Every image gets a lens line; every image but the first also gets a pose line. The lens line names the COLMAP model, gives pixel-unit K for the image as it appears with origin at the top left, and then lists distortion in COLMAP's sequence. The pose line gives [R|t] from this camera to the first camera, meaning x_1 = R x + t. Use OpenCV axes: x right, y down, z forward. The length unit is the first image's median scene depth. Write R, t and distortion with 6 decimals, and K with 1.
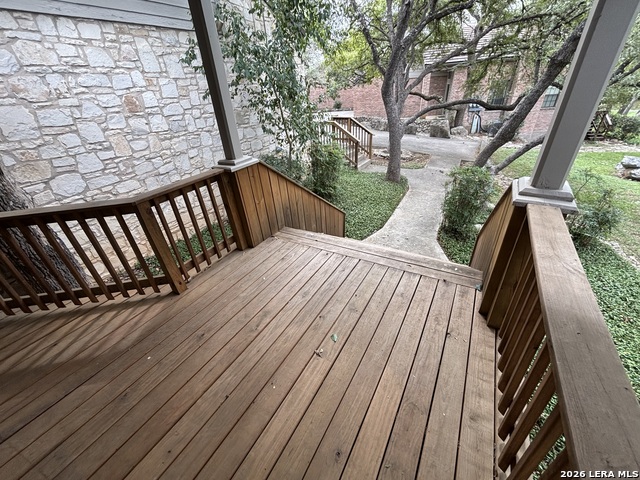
lens RADIAL K [[259.4, 0, 320.9], [0, 259.4, 238.9], [0, 0, 1]] dist [-0.000772, 0.001109]
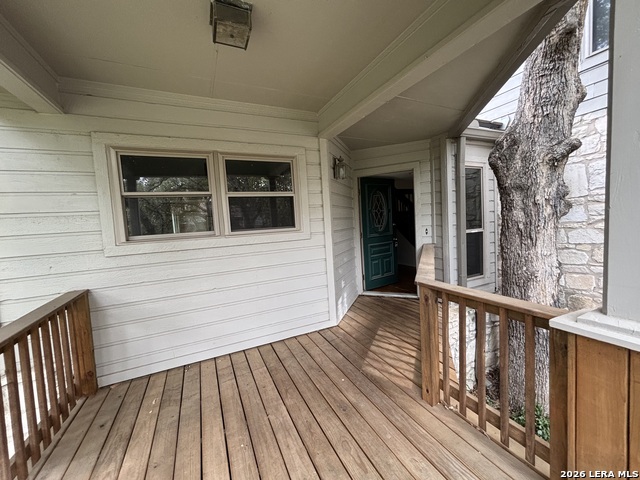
lens RADIAL K [[259.4, 0, 321.4], [0, 259.4, 237.6], [0, 0, 1]] dist [-0.000772, 0.001109]
pose [[-0.551308, 0.156695, -0.819454, 0.316792], [-0.339421, 0.855121, 0.391869, -0.575723], [0.762137, 0.494181, -0.418250, 1.058179]]
